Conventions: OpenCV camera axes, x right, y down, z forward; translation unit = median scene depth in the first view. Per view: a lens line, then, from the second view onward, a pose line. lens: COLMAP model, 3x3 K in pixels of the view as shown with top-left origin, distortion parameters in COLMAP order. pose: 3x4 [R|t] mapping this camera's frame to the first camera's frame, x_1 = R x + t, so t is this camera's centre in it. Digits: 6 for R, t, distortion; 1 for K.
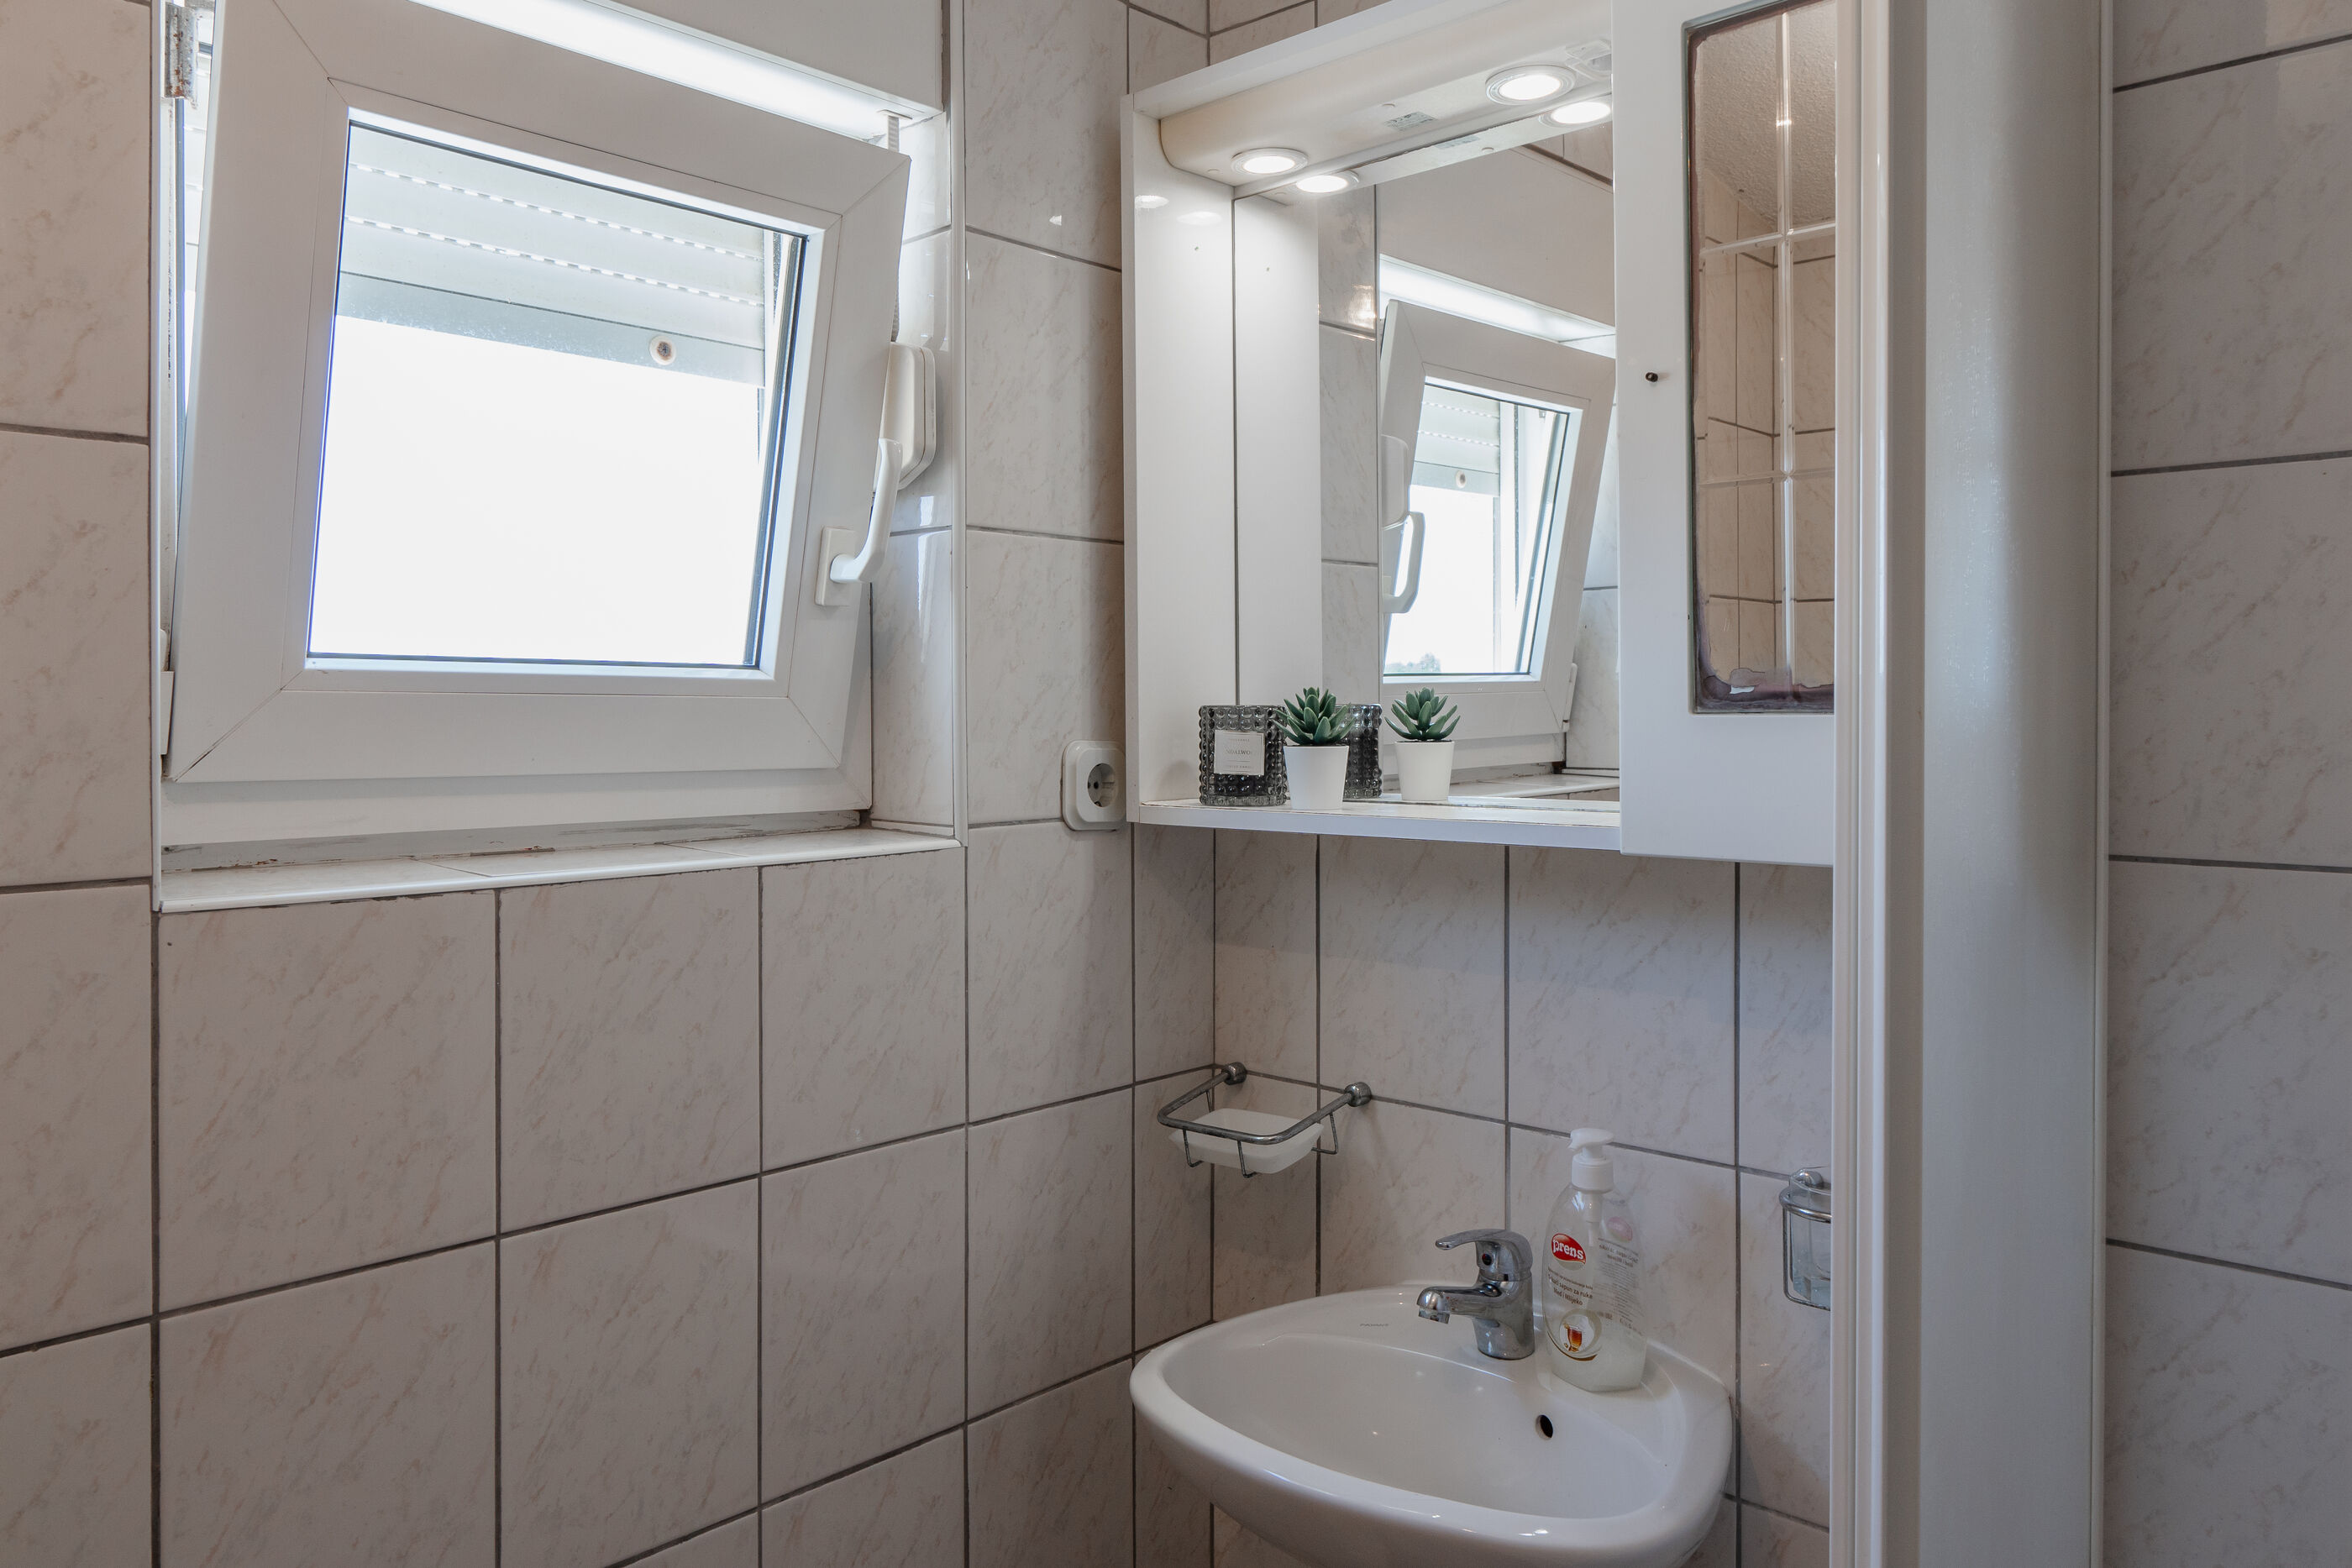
lens RADIAL K [[1661.2, 0, 1154.2], [0, 1661.2, 710.3], [0, 0, 1]] dist [0.002628, -0.007159]
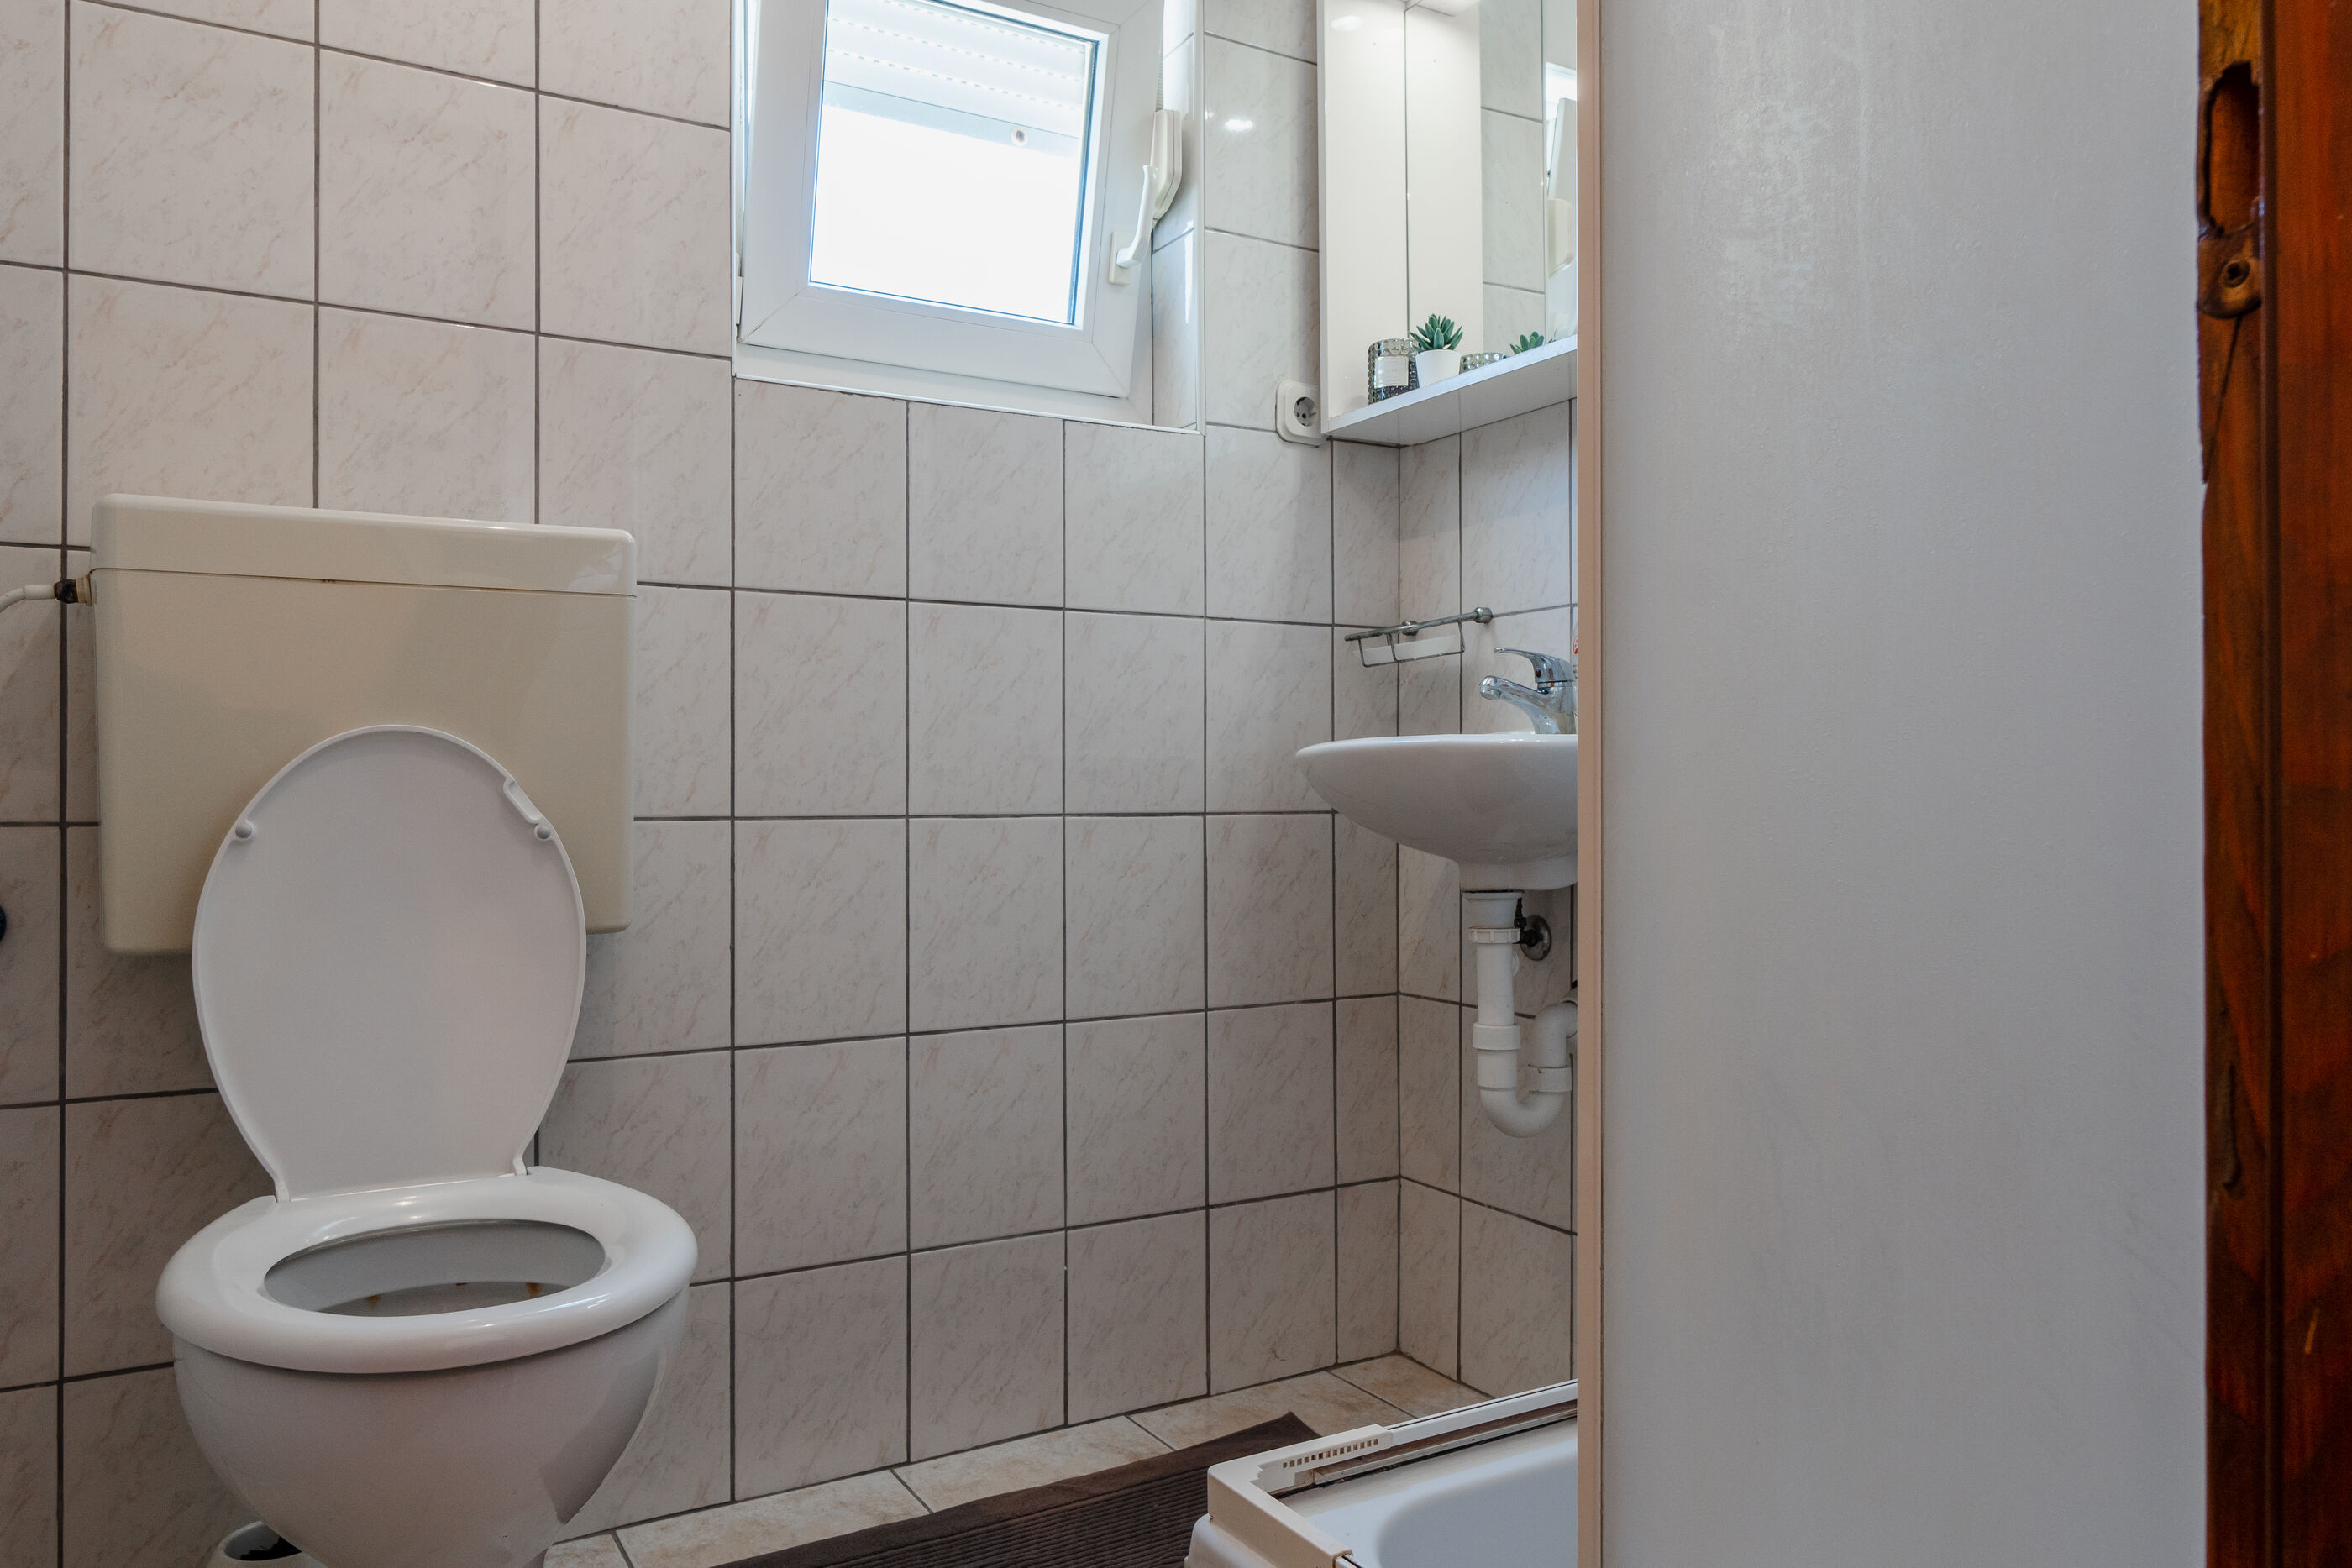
lens RADIAL K [[1661.2, 0, 1178.3], [0, 1661.2, 786.5], [0, 0, 1]] dist [0.002628, -0.007159]
pose [[0.961019, -0.006325, -0.276408, 0.279730], [0.002015, 0.999872, -0.015873, 0.423101], [0.276473, 0.014697, 0.960909, -0.462351]]
